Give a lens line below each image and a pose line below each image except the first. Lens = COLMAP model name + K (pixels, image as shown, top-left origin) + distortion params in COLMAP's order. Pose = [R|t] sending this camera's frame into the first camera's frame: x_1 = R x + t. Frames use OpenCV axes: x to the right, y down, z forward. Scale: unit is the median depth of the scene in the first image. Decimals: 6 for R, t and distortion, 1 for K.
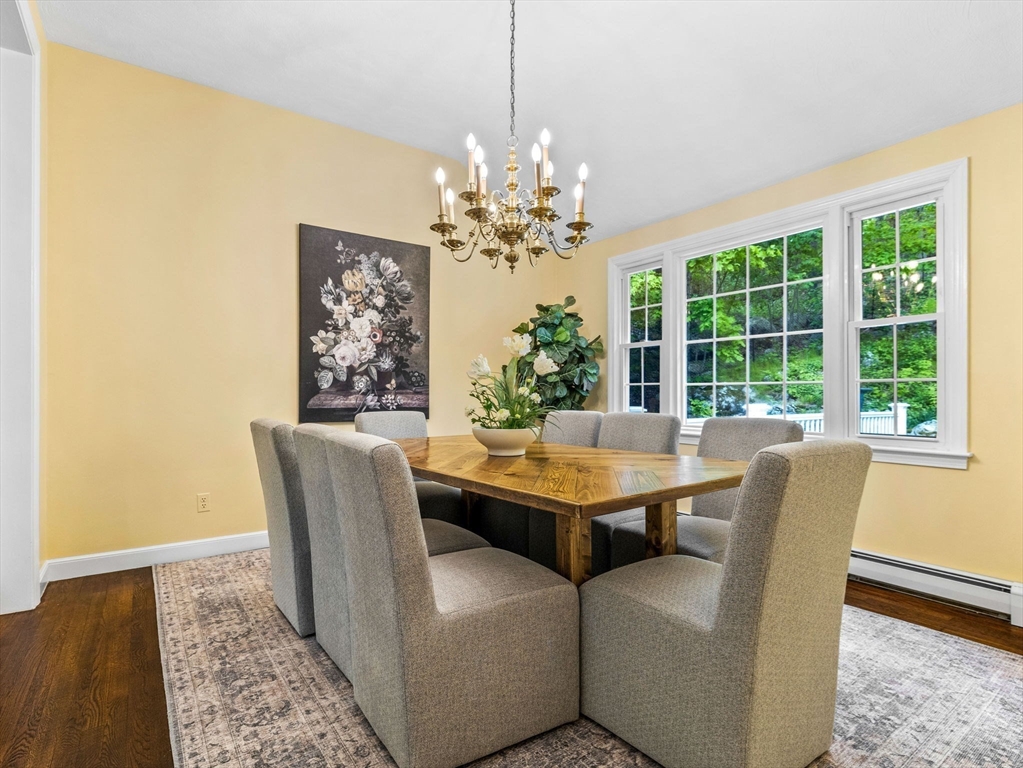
lens RADIAL K [[532.3, 0, 510.2], [0, 532.3, 397.8], [0, 0, 1]] dist [-0.003742, -0.000651]
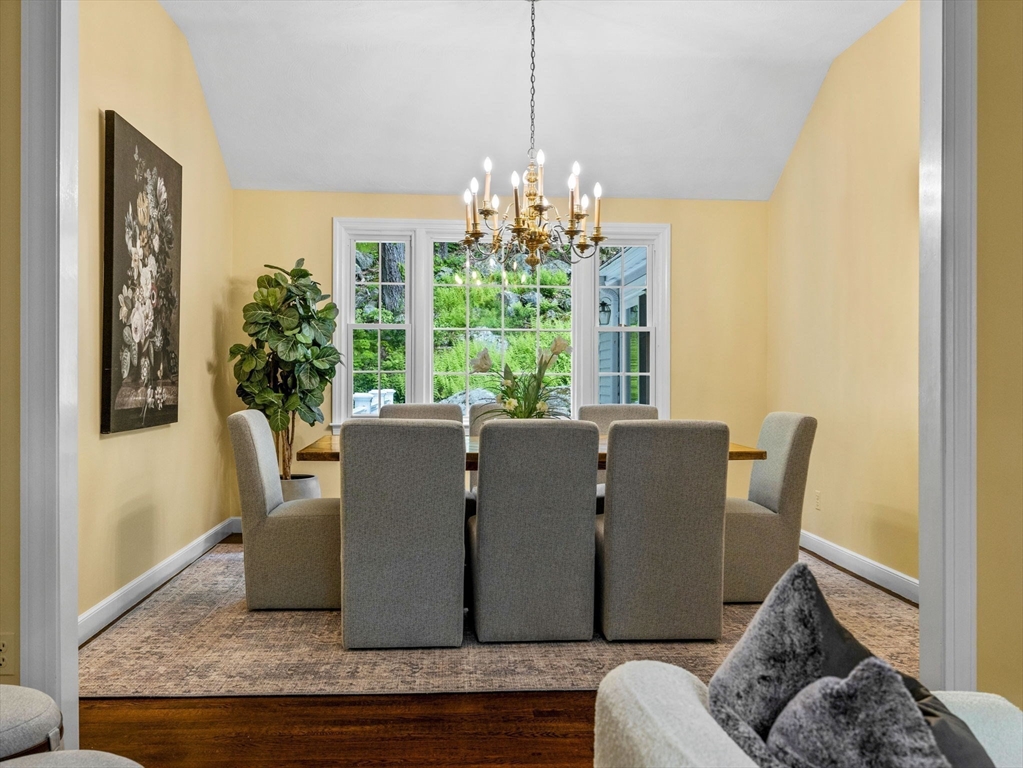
lens RADIAL K [[932.7, 0, 511.5], [0, 932.7, 384.0], [0, 0, 1]] dist [0.006122, 0.001665]
pose [[0.507963, -0.003677, 0.861371, -1.407874], [-0.001259, 0.999987, 0.005011, -0.021657], [-0.861378, -0.003630, 0.507951, 0.060515]]
